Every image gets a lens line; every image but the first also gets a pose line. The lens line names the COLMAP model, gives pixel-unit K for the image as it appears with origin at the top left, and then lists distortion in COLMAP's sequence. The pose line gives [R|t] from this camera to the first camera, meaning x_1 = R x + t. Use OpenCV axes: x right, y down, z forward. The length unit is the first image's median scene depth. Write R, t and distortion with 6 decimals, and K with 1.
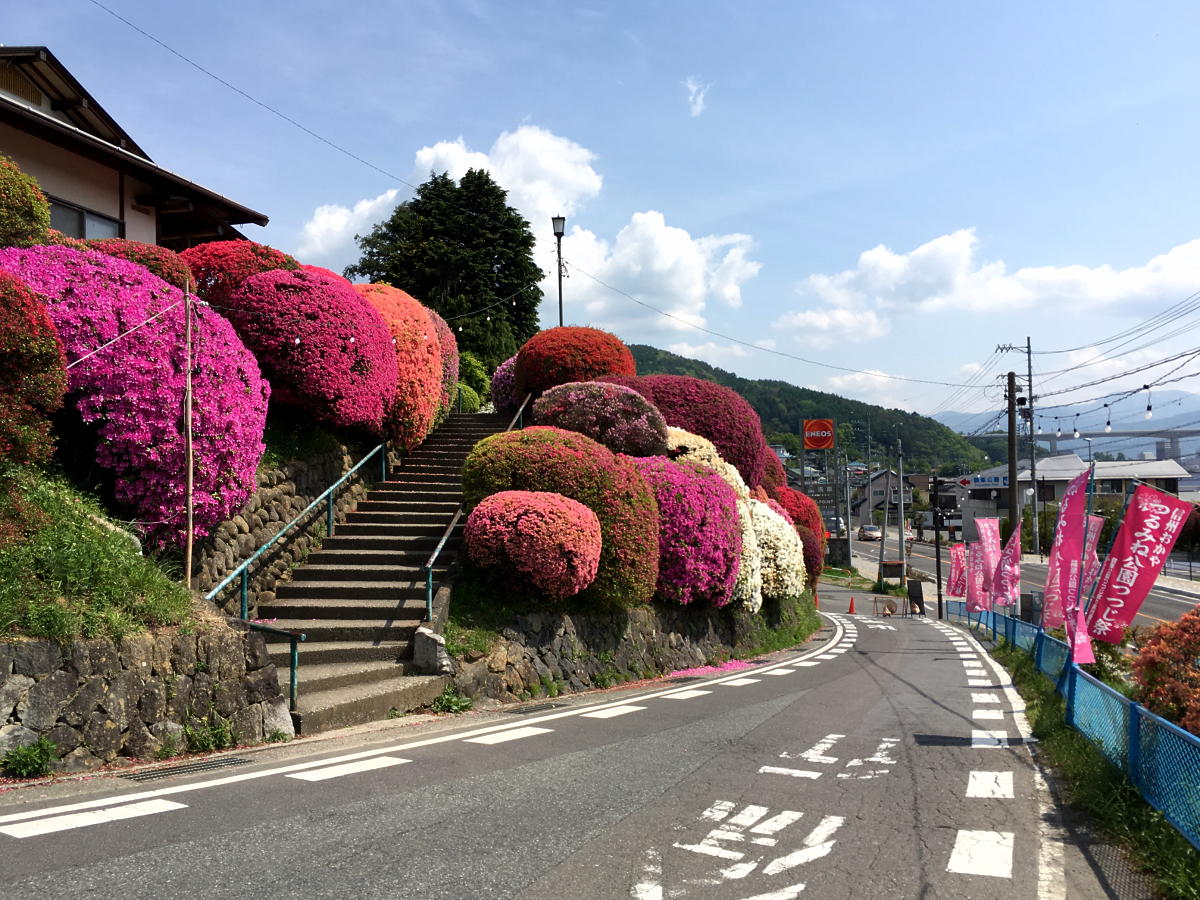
lens RADIAL K [[1055.2, 0, 602.8], [0, 1055.2, 455.0], [0, 0, 1]] dist [0.020624, -0.002198]
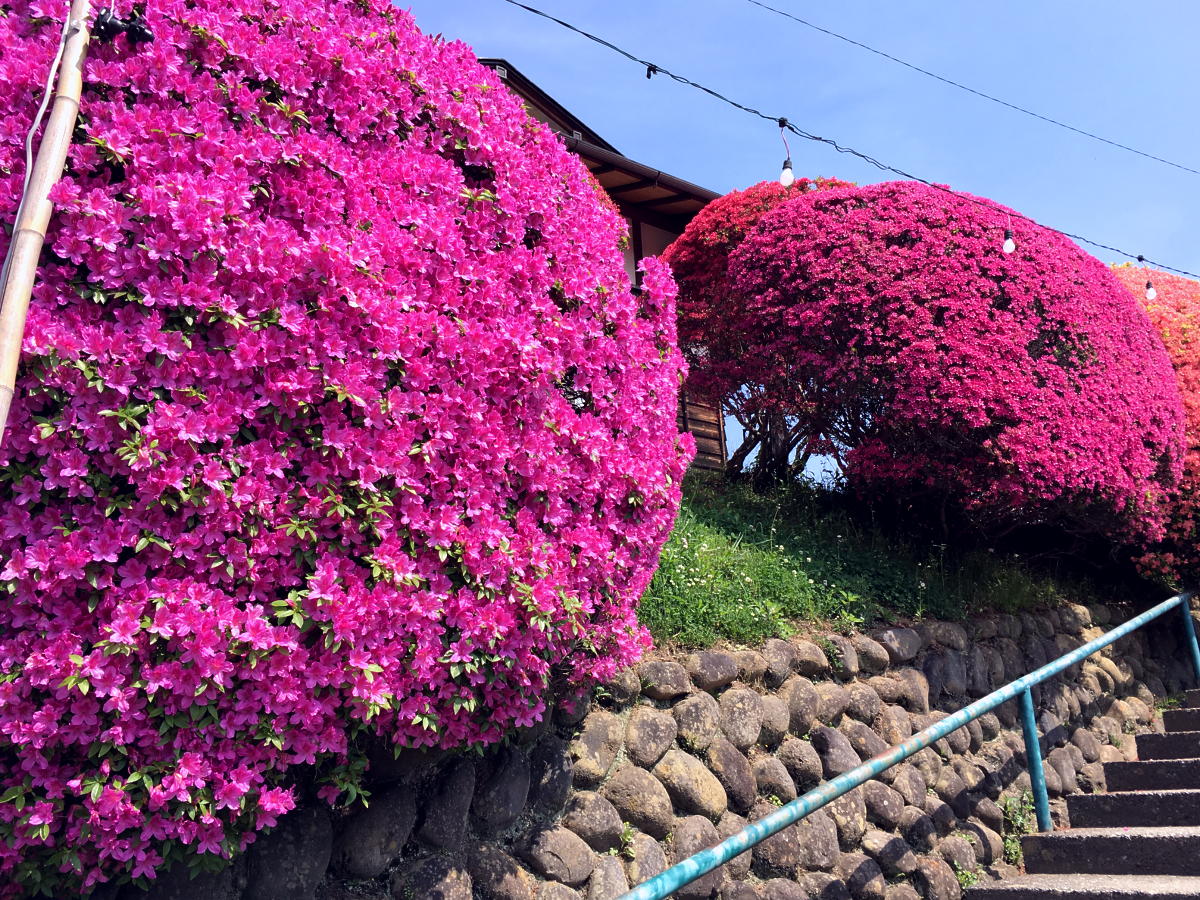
lens RADIAL K [[1055.2, 0, 597.0], [0, 1055.2, 453.0], [0, 0, 1]] dist [0.020624, -0.002198]
pose [[0.750318, -0.228432, -0.620356, -0.132629], [0.051483, 0.955744, -0.289661, 0.053564], [0.659069, 0.185400, 0.728872, 0.646771]]
